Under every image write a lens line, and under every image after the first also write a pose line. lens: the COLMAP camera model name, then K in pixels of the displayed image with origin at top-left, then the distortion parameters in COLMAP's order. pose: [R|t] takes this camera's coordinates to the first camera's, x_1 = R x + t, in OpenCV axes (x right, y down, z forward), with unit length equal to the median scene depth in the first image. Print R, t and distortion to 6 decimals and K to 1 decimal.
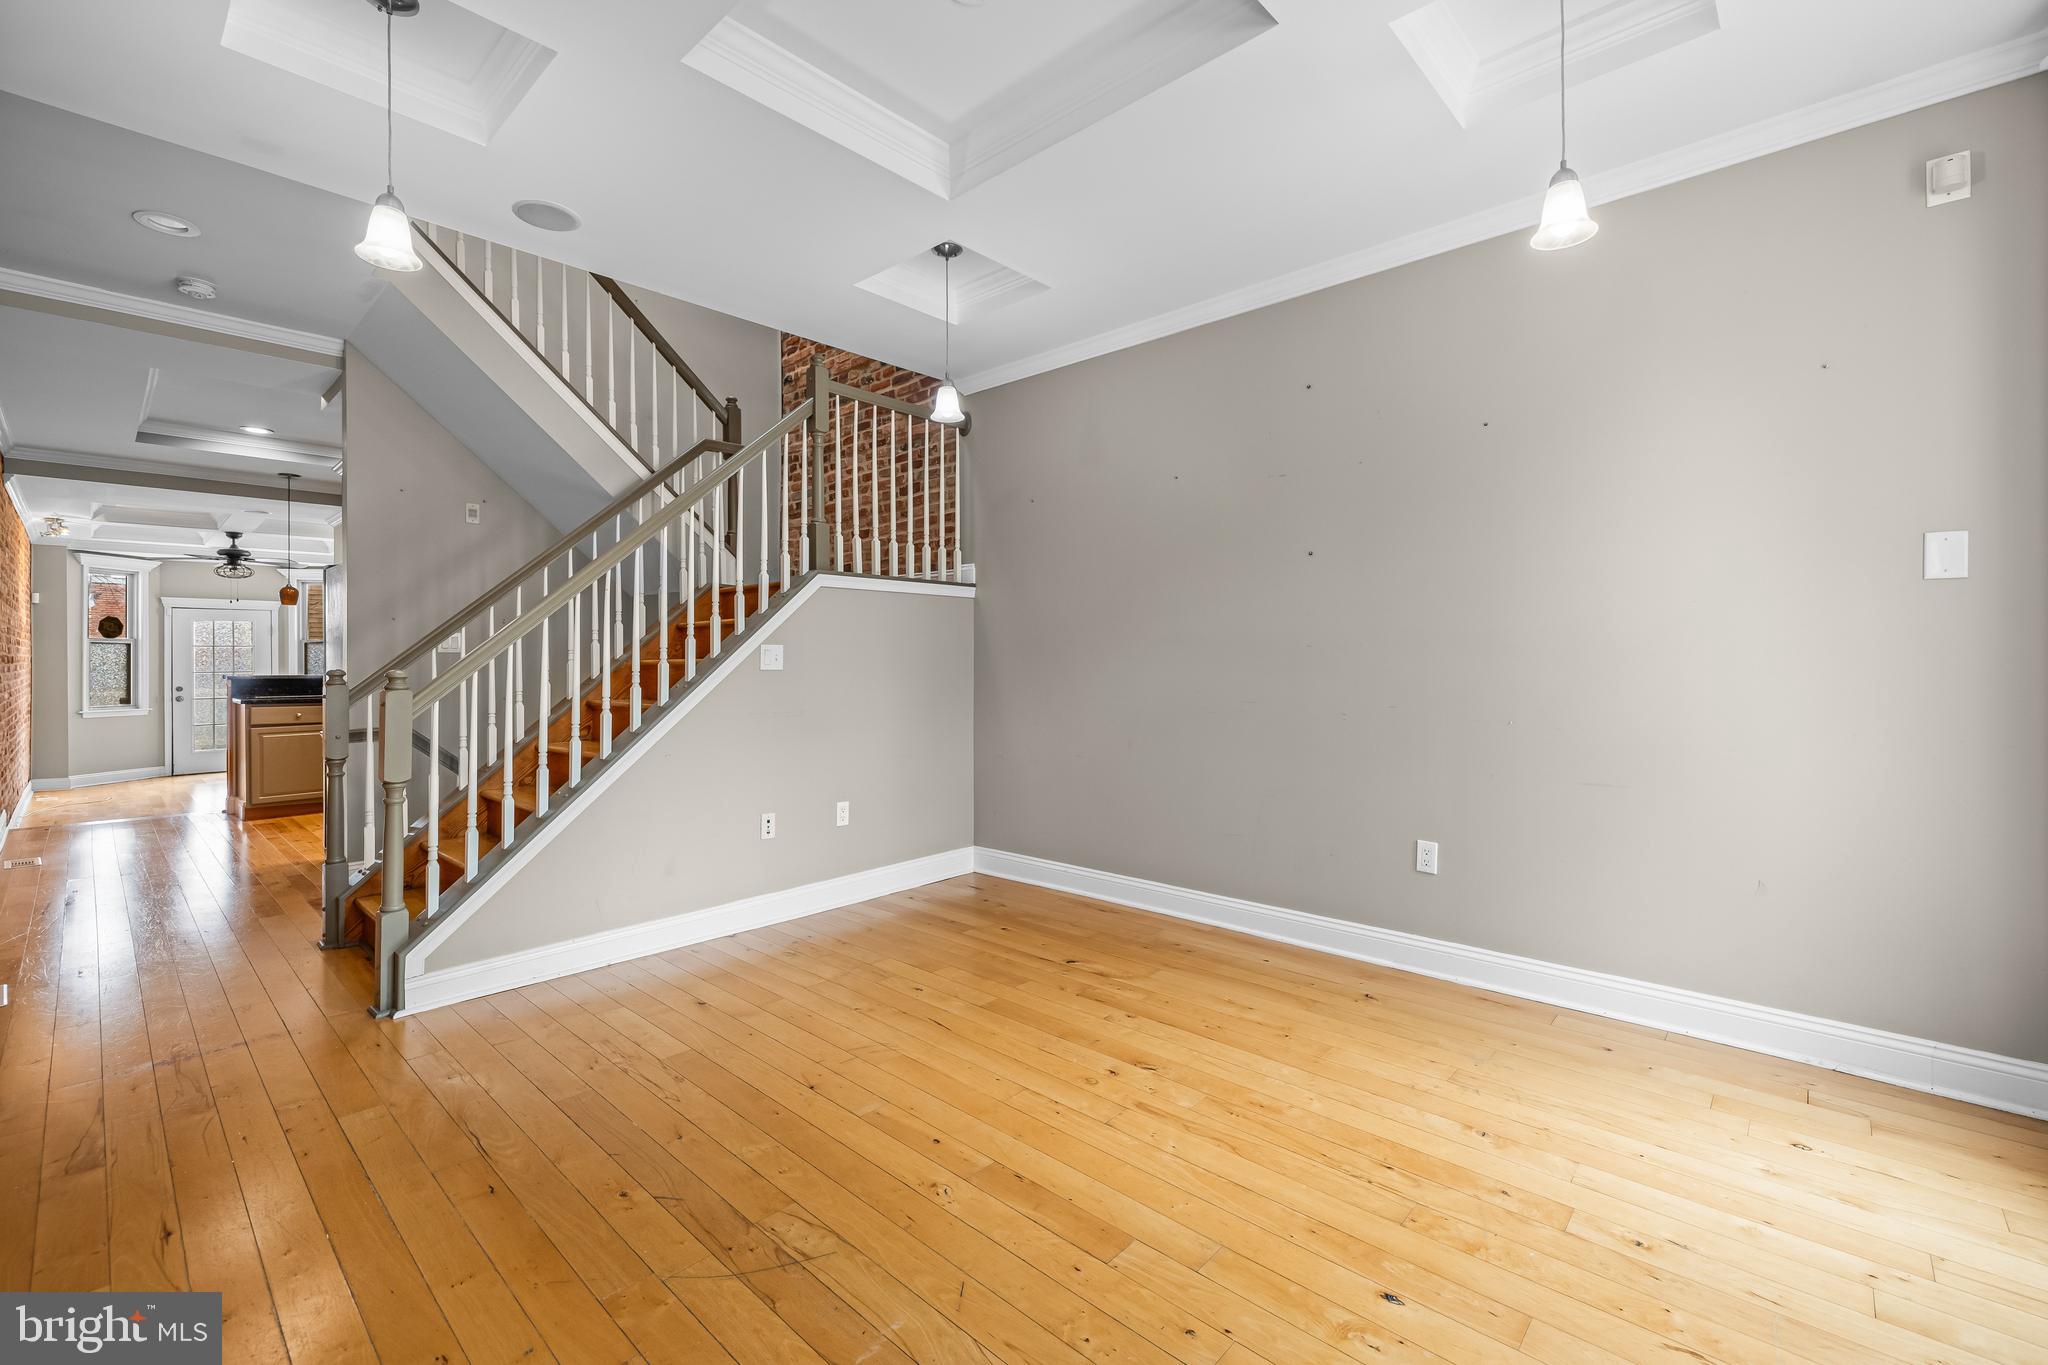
lens RADIAL K [[872.9, 0, 1014.8], [0, 872.9, 662.7], [0, 0, 1]] dist [0.007172, 0.000158]
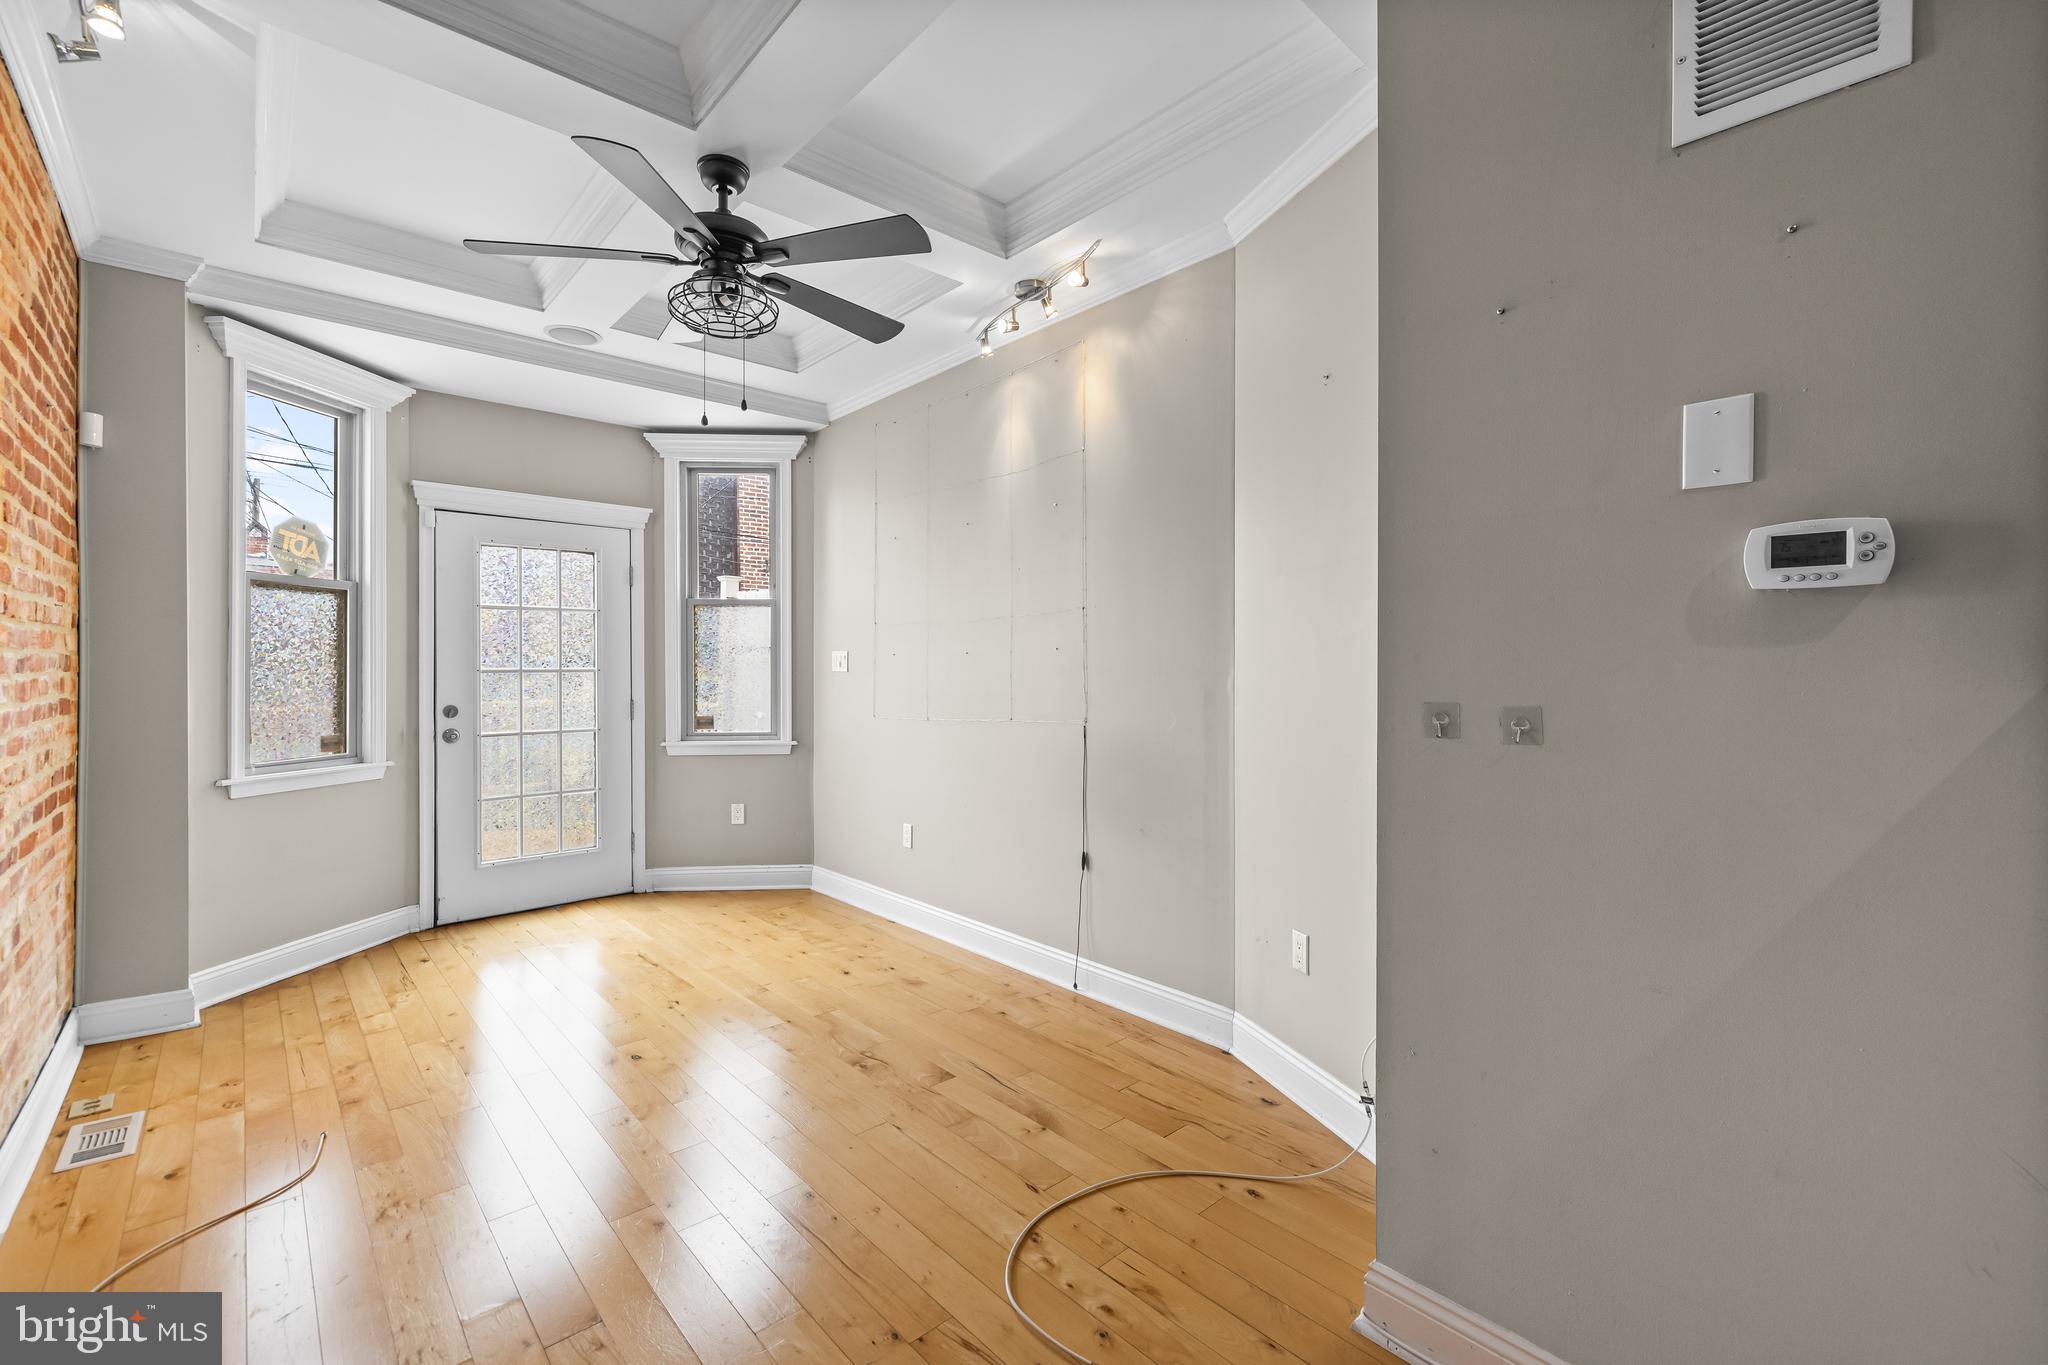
lens RADIAL K [[868.5, 0, 1023.7], [0, 868.5, 672.5], [0, 0, 1]] dist [0.005624, -0.000303]
pose [[0.996564, 0.005008, -0.082673, -0.688006], [-0.004956, 0.999987, 0.000833, 0.010862], [0.082676, -0.000420, 0.996576, 0.653924]]
